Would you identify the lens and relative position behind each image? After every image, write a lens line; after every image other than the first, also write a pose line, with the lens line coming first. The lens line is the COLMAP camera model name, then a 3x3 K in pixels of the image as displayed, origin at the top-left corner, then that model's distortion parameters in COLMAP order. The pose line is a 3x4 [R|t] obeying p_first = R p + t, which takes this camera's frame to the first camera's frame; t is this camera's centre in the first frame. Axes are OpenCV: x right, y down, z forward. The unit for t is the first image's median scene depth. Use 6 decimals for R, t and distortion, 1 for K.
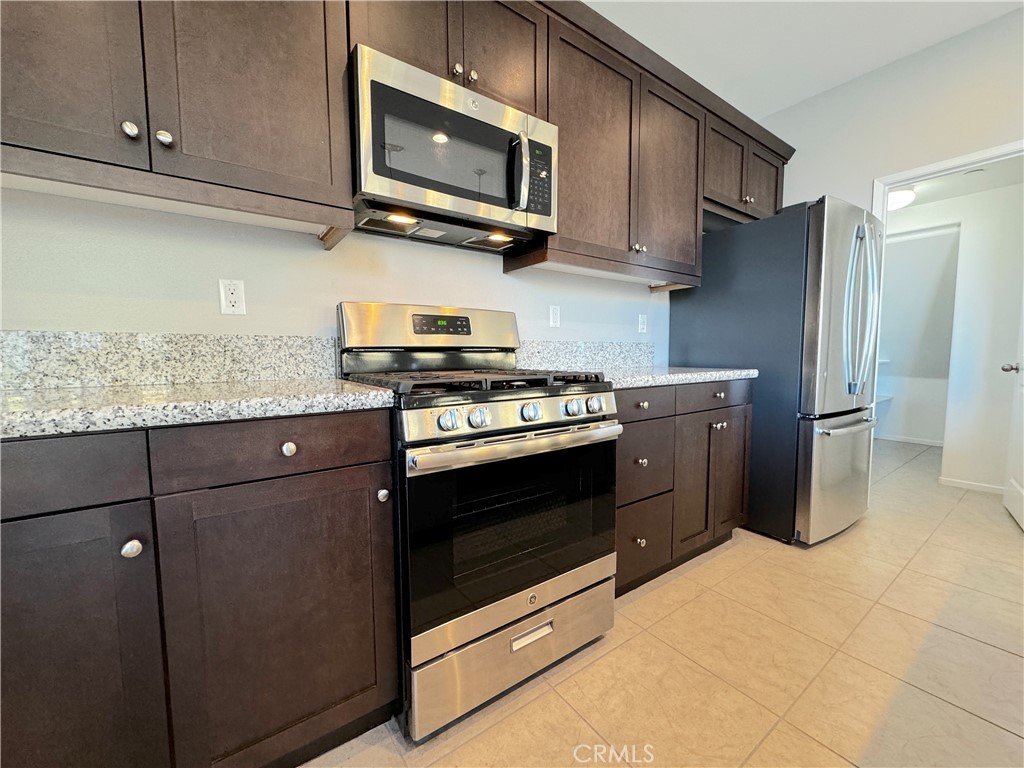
lens RADIAL K [[405.1, 0, 509.3], [0, 405.1, 383.2], [0, 0, 1]] dist [0.002108, -0.000273]
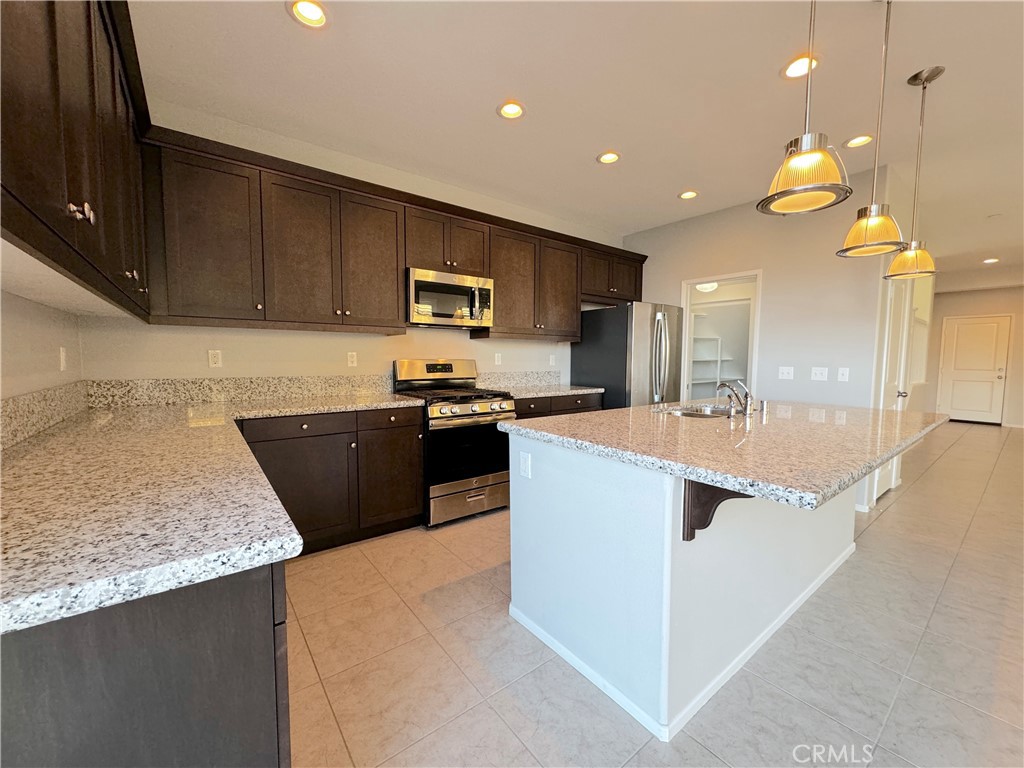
lens RADIAL K [[405.1, 0, 510.4], [0, 405.1, 384.3], [0, 0, 1]] dist [0.002108, -0.000273]
pose [[0.999148, 0.009398, 0.040185, 0.146359], [-0.009175, 0.999941, -0.005743, -0.058955], [-0.040237, 0.005369, 0.999176, -1.356268]]
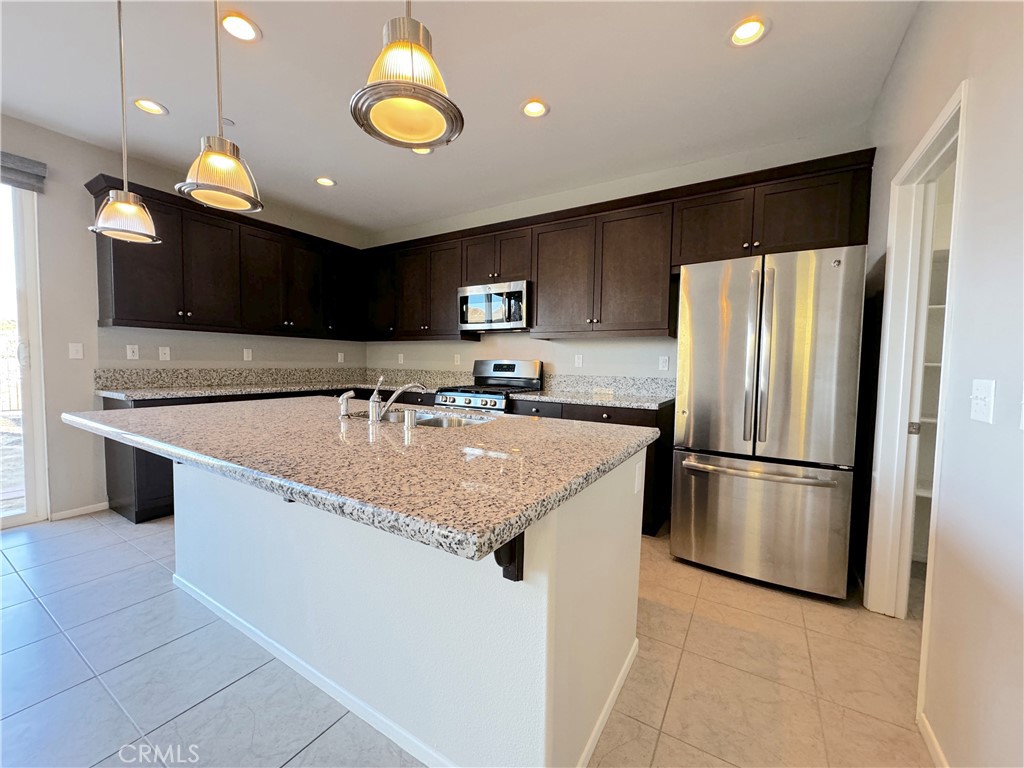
lens RADIAL K [[405.1, 0, 510.7], [0, 405.1, 384.6], [0, 0, 1]] dist [0.002108, -0.000273]
pose [[0.391889, 0.063081, -0.917848, 2.442252], [-0.087225, 0.995700, 0.031189, -0.144213], [0.915868, 0.067837, 0.395706, 0.100259]]
